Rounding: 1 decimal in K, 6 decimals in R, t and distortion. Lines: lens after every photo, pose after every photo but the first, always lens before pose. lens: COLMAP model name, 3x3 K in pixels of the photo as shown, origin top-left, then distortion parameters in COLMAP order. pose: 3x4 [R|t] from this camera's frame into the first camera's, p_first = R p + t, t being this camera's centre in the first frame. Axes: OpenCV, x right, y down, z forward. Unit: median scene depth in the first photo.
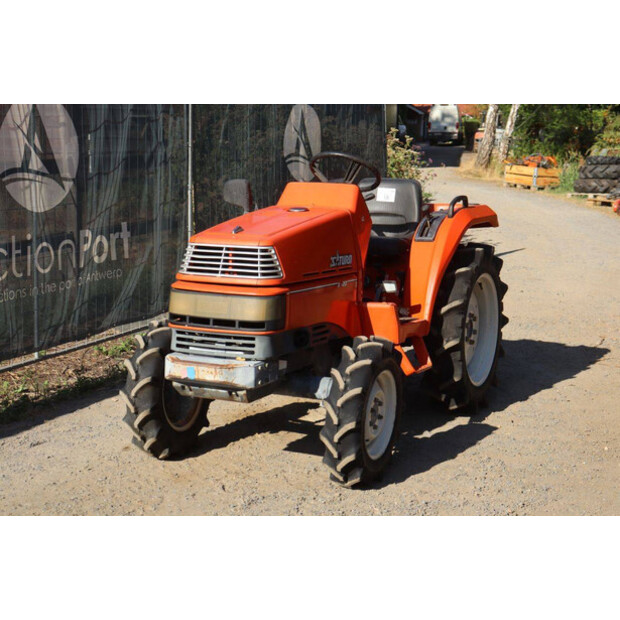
lens RADIAL K [[1224.8, 0, 310.0], [0, 1224.8, 310.0], [0, 0, 1]] dist [0.295893, -0.090881]
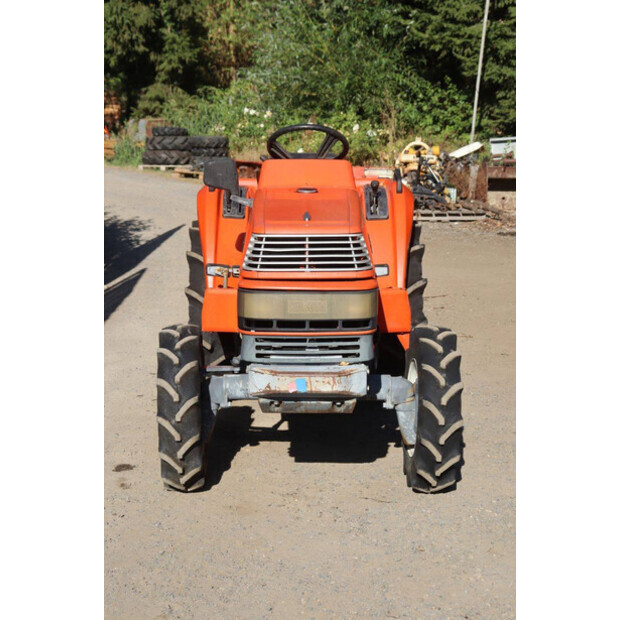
lens RADIAL K [[1224.8, 0, 310.0], [0, 1224.8, 310.0], [0, 0, 1]] dist [0.295893, -0.090881]
pose [[0.899357, -0.082555, 0.429351, -0.444330], [0.072615, 0.996577, 0.039514, -0.034061], [-0.431144, -0.004360, 0.902273, 0.217905]]
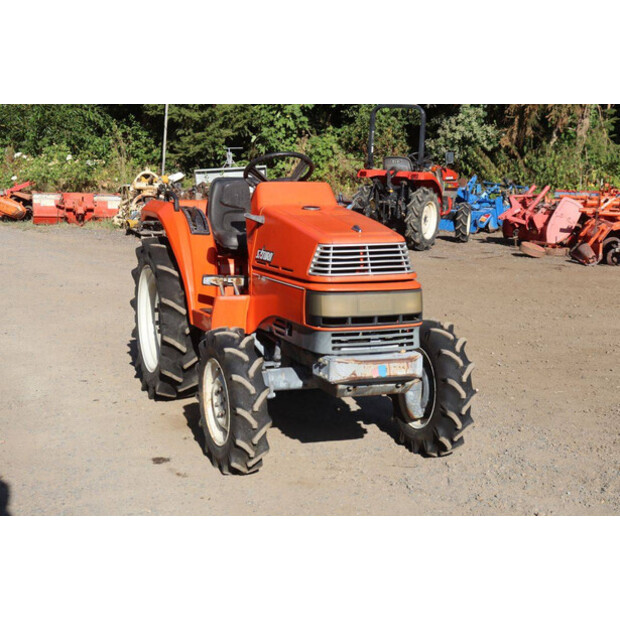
lens RADIAL K [[1087.0, 0, 310.0], [0, 1087.0, 310.0], [0, 0, 1]] dist [0.186526, 0.120012]
pose [[0.696698, -0.111933, 0.708578, -0.749940], [0.100489, 0.993241, 0.058097, -0.055573], [-0.710292, 0.030728, 0.703237, 0.399801]]
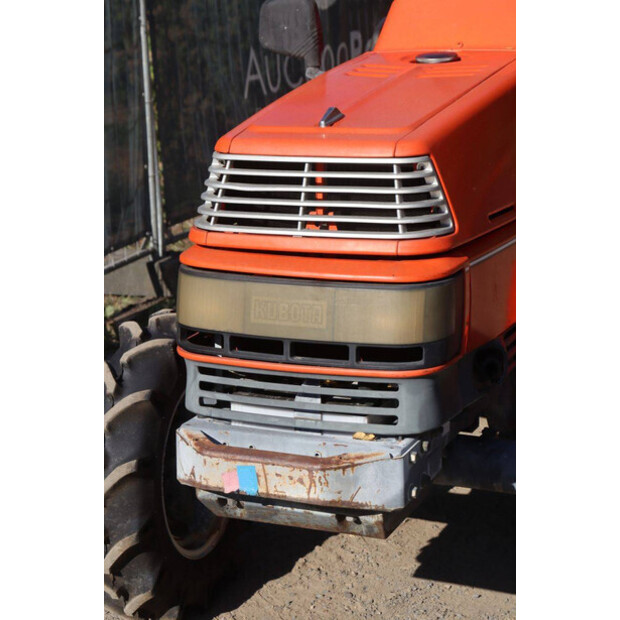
lens RADIAL K [[1488.0, 0, 310.0], [0, 1488.0, 310.0], [0, 0, 1]] dist [0.390731, -0.005252]
pose [[0.998149, -0.047927, 0.037433, -0.089814], [0.044340, 0.994828, 0.091390, -0.047874], [-0.041619, -0.089561, 0.995111, 0.499215]]
